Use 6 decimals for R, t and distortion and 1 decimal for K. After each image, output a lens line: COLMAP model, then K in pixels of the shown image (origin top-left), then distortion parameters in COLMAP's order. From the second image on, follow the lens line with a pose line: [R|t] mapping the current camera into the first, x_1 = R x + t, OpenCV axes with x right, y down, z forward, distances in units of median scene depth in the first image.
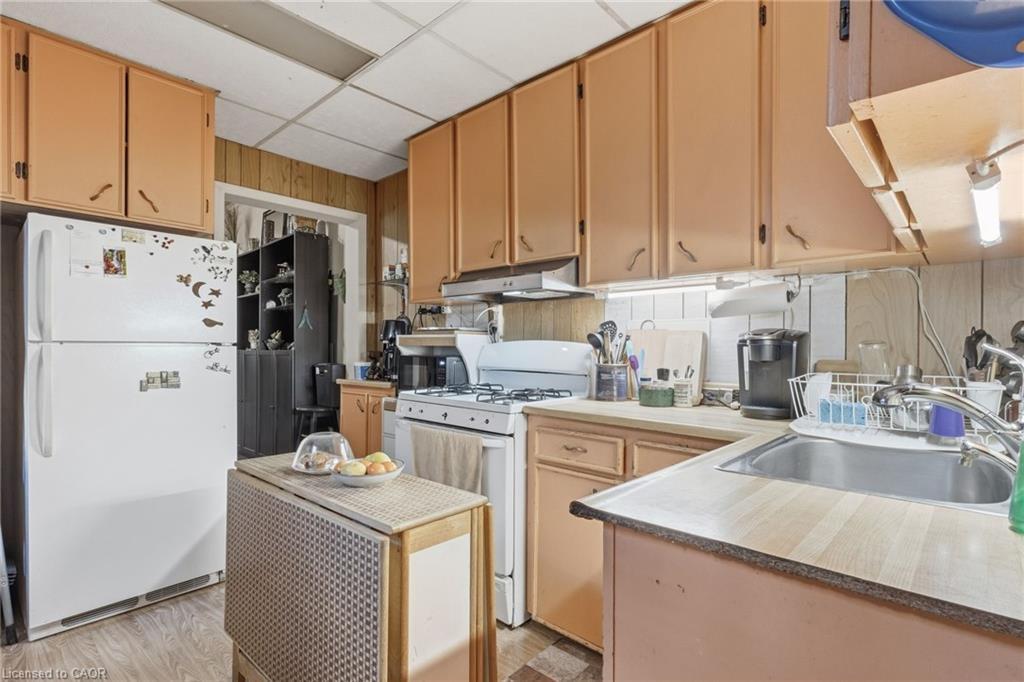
lens RADIAL K [[469.4, 0, 532.2], [0, 469.4, 345.9], [0, 0, 1]] dist [-0.000611, -0.000033]
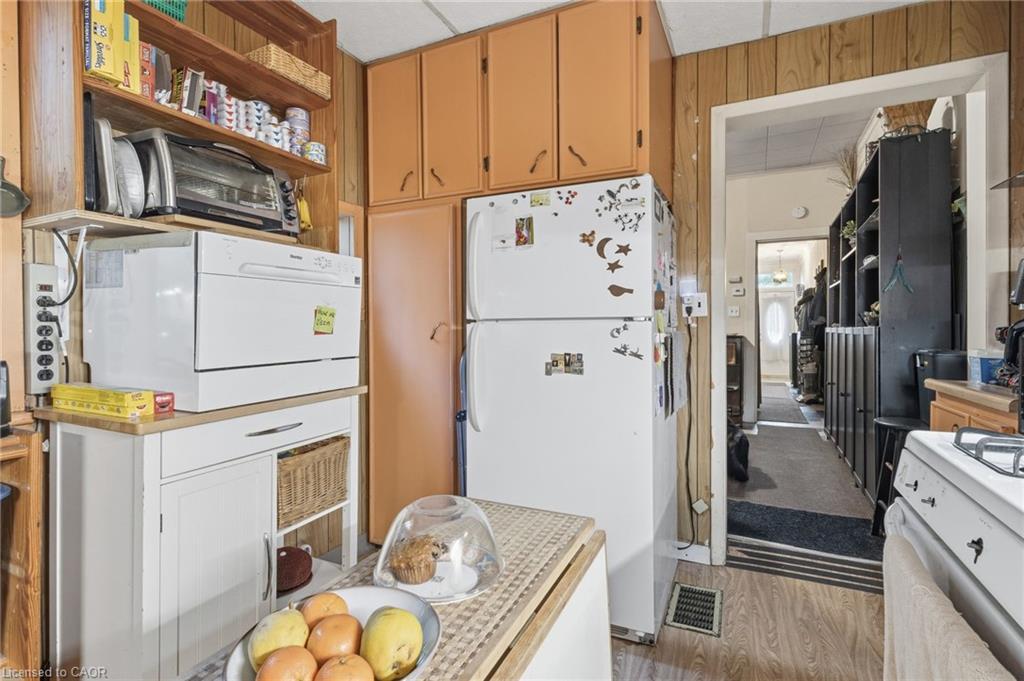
lens RADIAL K [[493.4, 0, 513.7], [0, 493.4, 328.5], [0, 0, 1]] dist [0.001523, 0.000013]
pose [[0.252598, -0.002319, -0.967569, 0.033630], [0.011950, 0.999928, 0.000724, 0.008862], [0.967498, -0.011745, 0.252607, 0.655107]]
